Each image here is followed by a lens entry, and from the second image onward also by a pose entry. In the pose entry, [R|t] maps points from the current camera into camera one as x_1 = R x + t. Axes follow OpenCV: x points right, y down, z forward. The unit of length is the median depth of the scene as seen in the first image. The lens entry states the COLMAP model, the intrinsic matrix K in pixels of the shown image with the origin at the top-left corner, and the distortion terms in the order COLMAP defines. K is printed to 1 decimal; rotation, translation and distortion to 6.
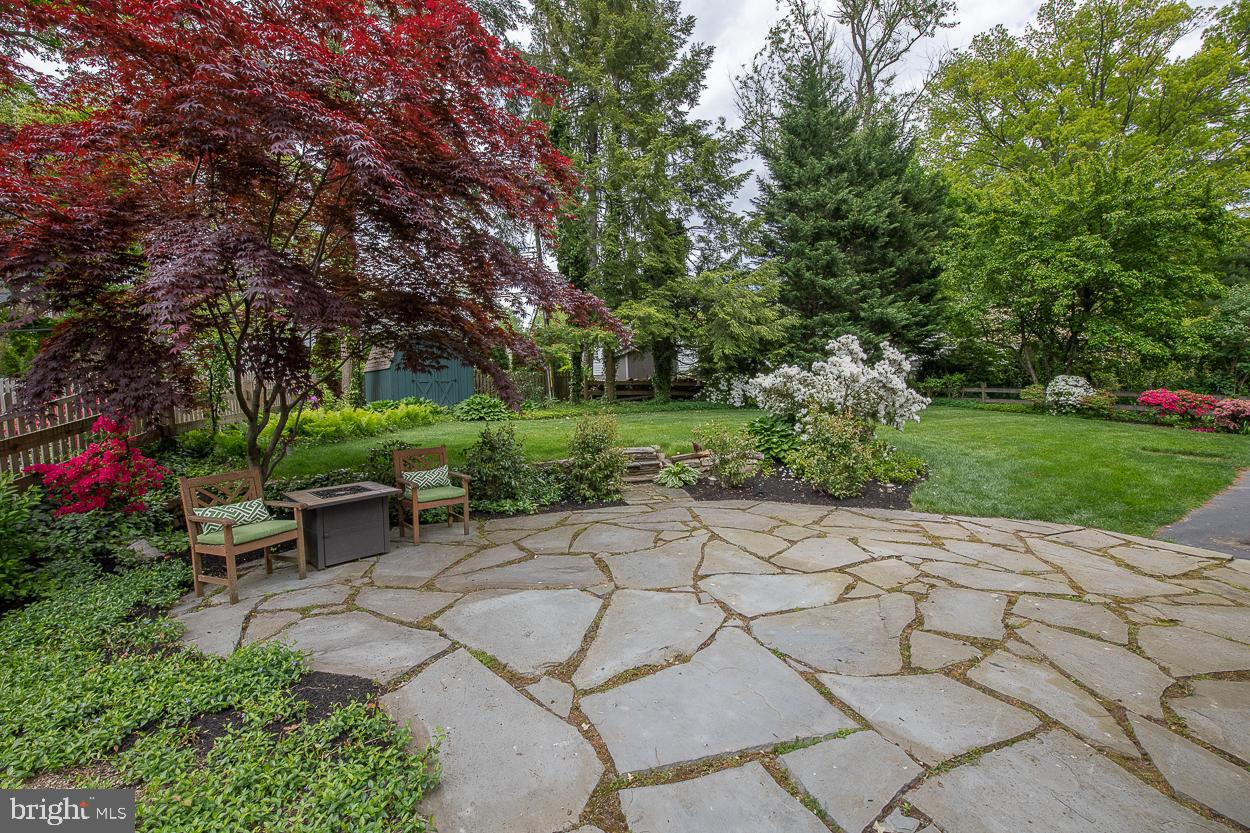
lens RADIAL K [[527.9, 0, 625.0], [0, 527.9, 416.5], [0, 0, 1]] dist [-0.000007, -0.000065]
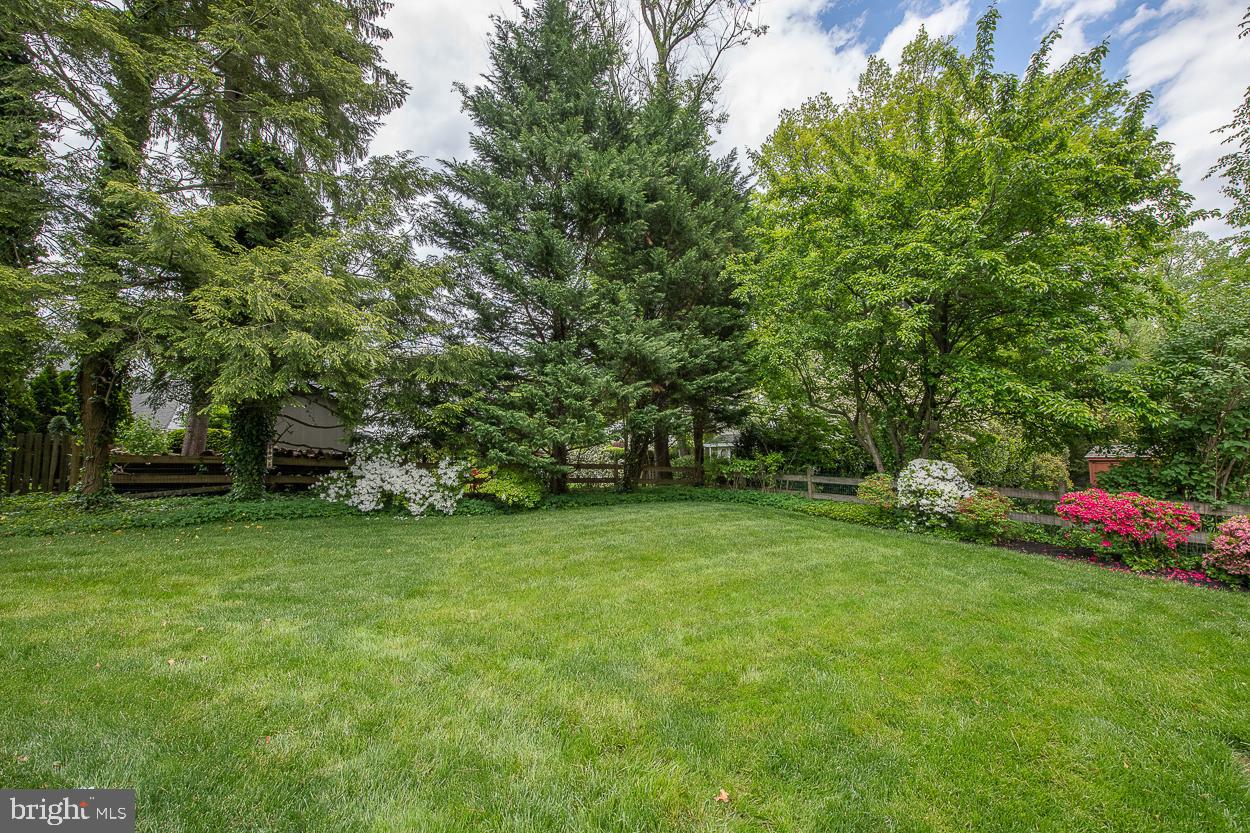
lens RADIAL K [[525.4, 0, 625.0], [0, 525.4, 416.5], [0, 0, 1]] dist [-0.000608, -0.000034]
pose [[0.978630, 0.029195, 0.203544, 0.362331], [-0.000977, 0.990519, -0.137372, -0.041214], [-0.205625, 0.134237, 0.969381, 0.461803]]
